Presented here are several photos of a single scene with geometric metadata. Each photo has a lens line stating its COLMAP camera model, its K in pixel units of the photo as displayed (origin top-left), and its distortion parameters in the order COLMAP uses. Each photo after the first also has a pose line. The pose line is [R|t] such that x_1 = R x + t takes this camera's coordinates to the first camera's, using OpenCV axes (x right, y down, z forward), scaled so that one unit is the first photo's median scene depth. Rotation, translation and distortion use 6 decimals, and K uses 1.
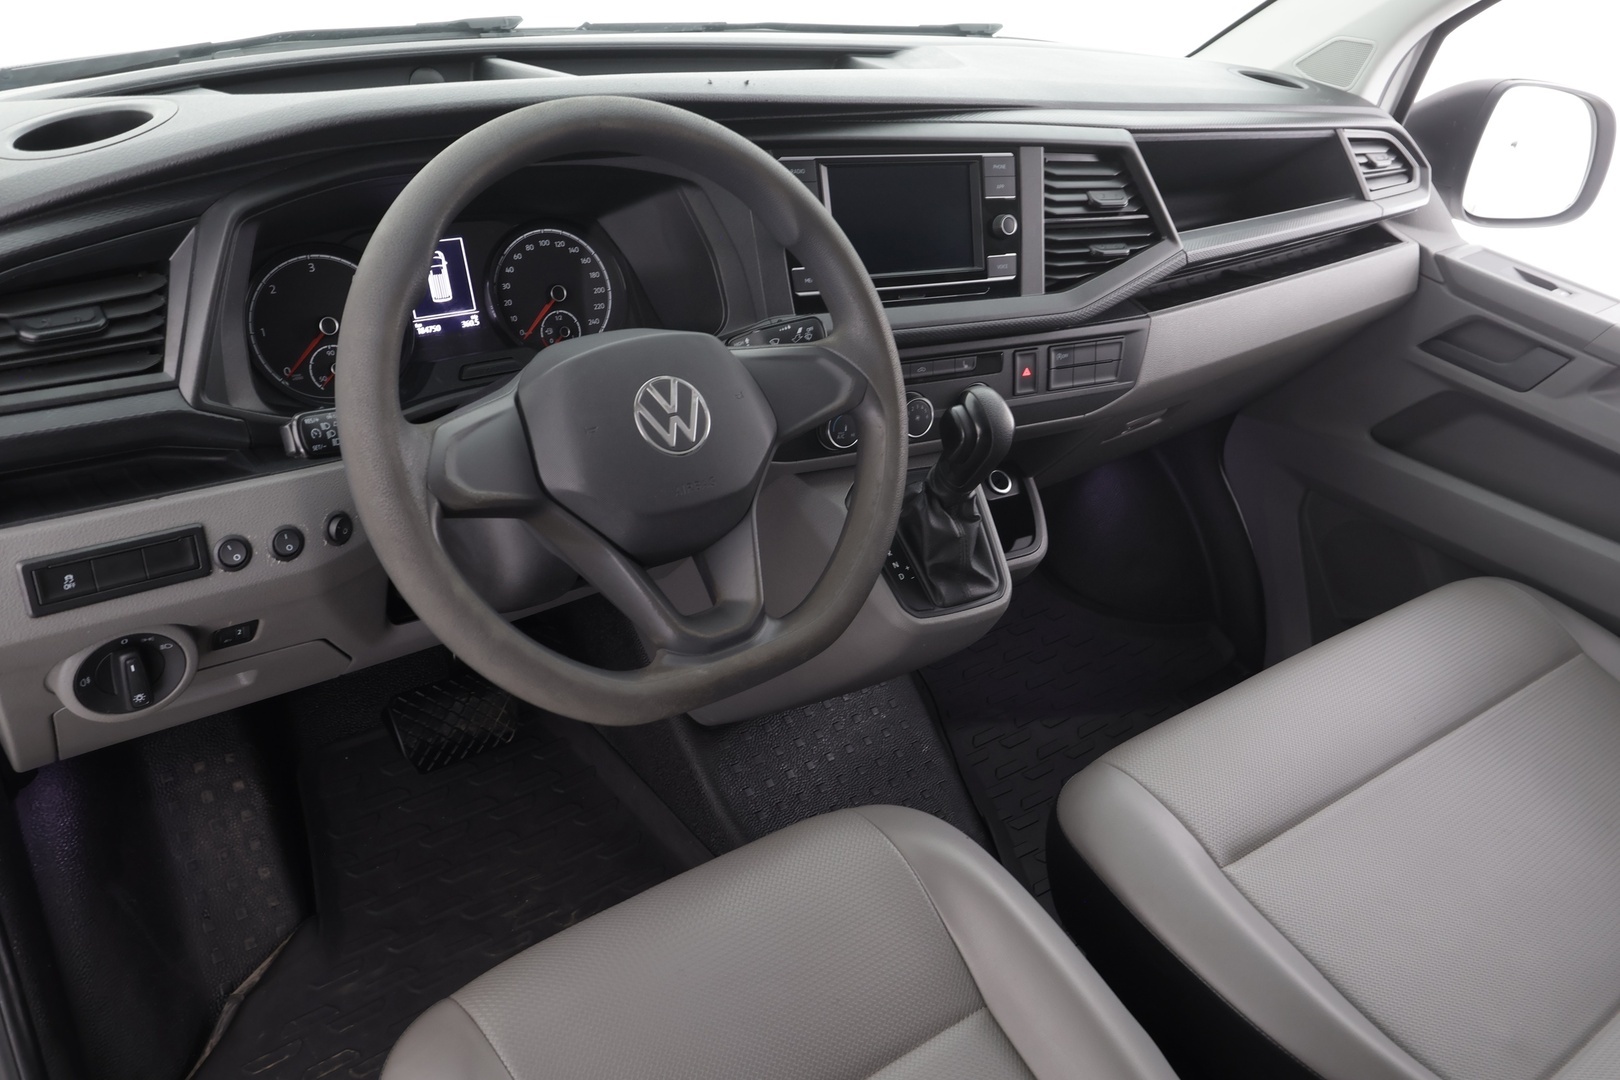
lens RADIAL K [[1352.2, 0, 810.0], [0, 1352.2, 540.0], [0, 0, 1]] dist [-0.000450, 0.003588]
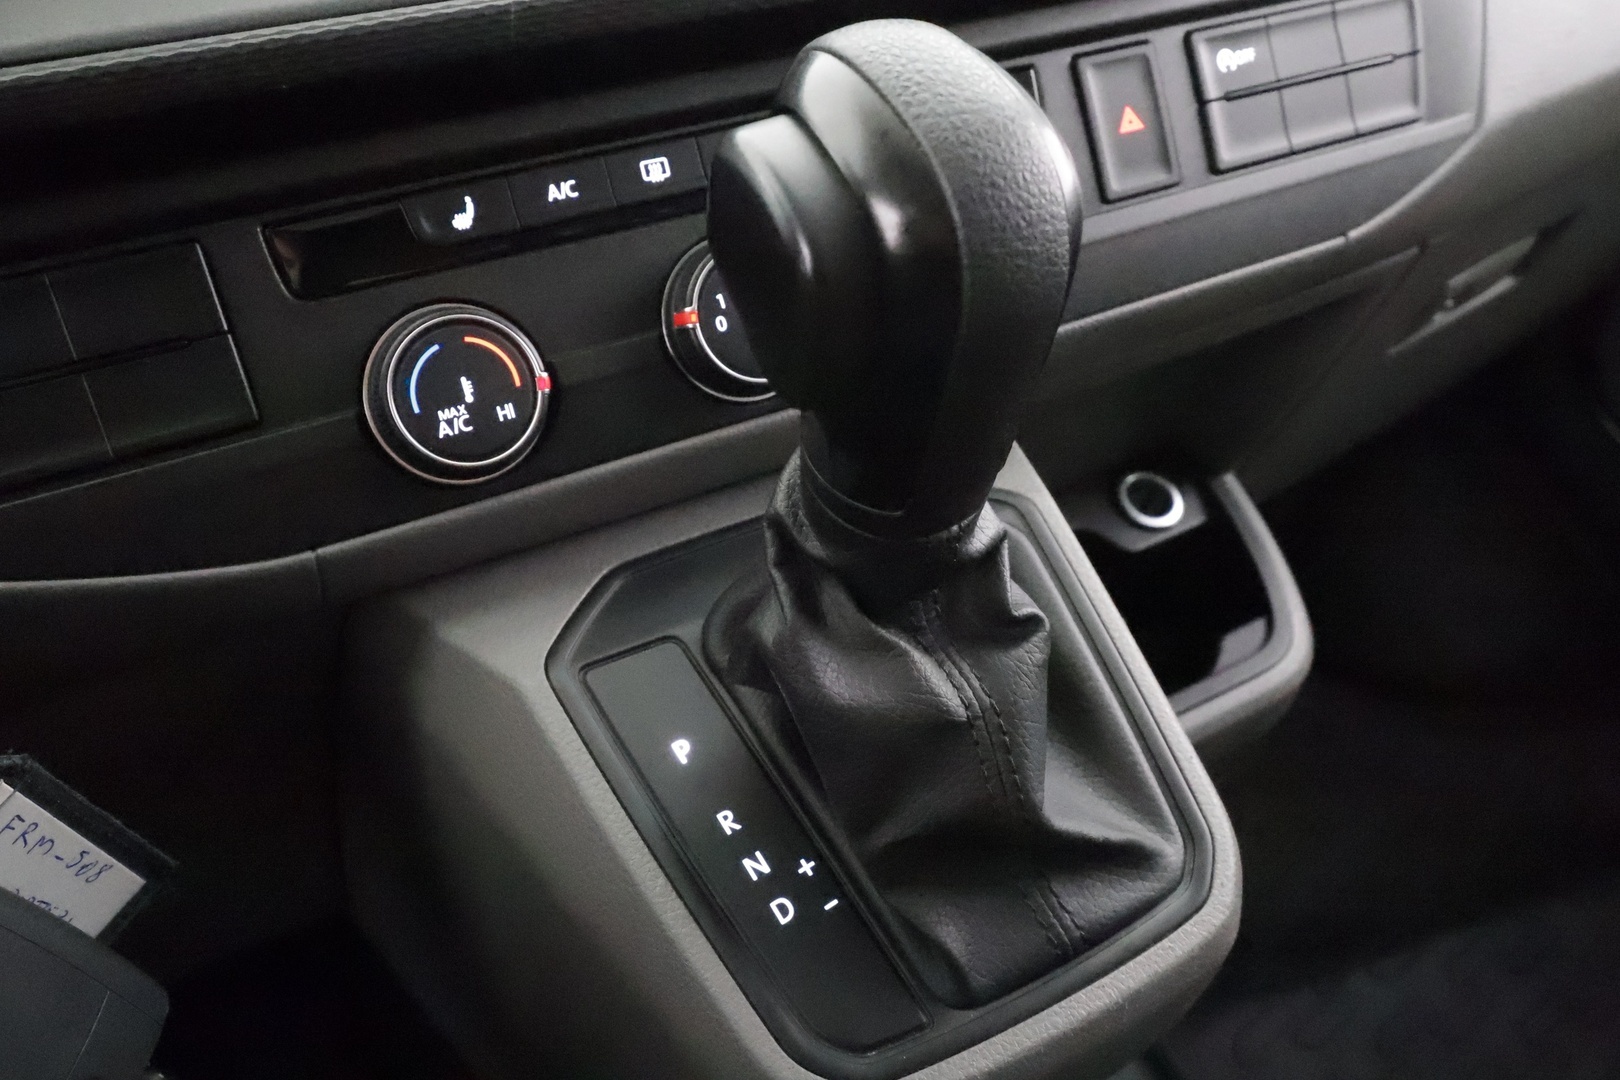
lens RADIAL K [[1320.9, 0, 808.8], [0, 1320.9, 568.0], [0, 0, 1]] dist [-0.000808, 0.000761]
pose [[0.965931, -0.207992, -0.154002, 0.114602], [0.197095, 0.976856, -0.083102, -0.013077], [0.167722, 0.049918, 0.984570, 0.696225]]
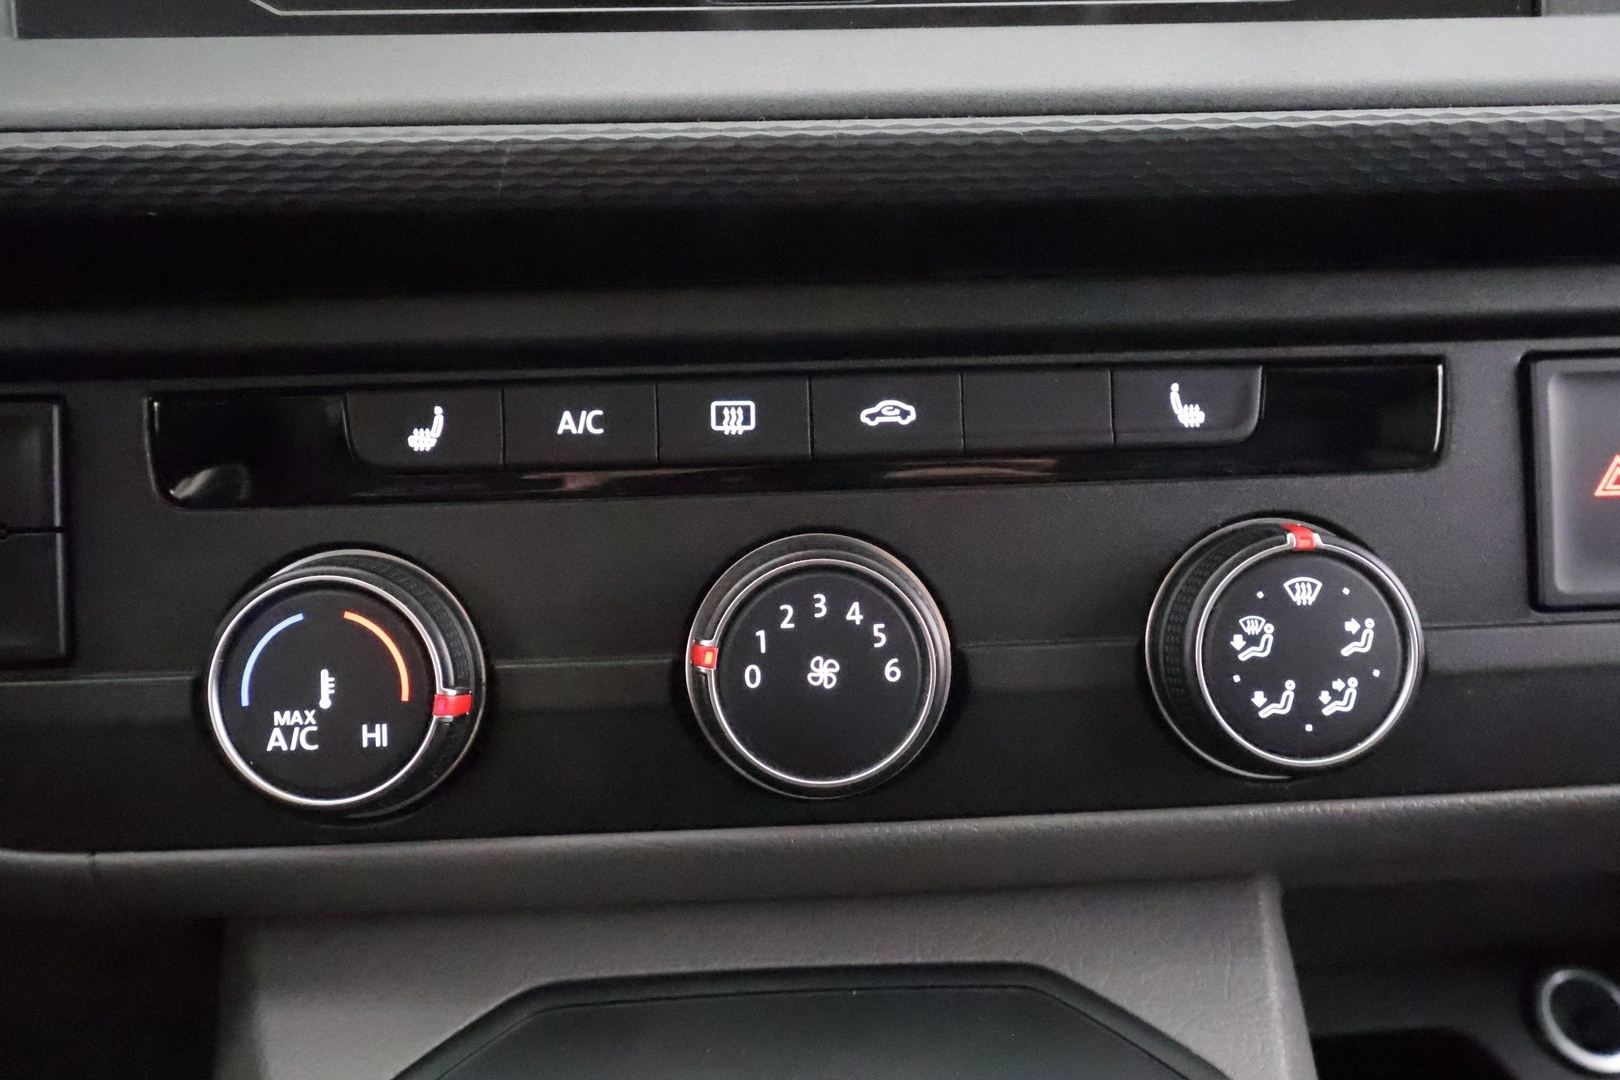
lens RADIAL K [[1320.9, 0, 808.8], [0, 1320.9, 568.0], [0, 0, 1]] dist [-0.000808, 0.000761]
pose [[0.871200, 0.000662, -0.490927, 0.153012], [-0.119155, 0.970382, -0.210145, -0.066455], [0.476248, 0.241575, 0.845476, 0.815200]]
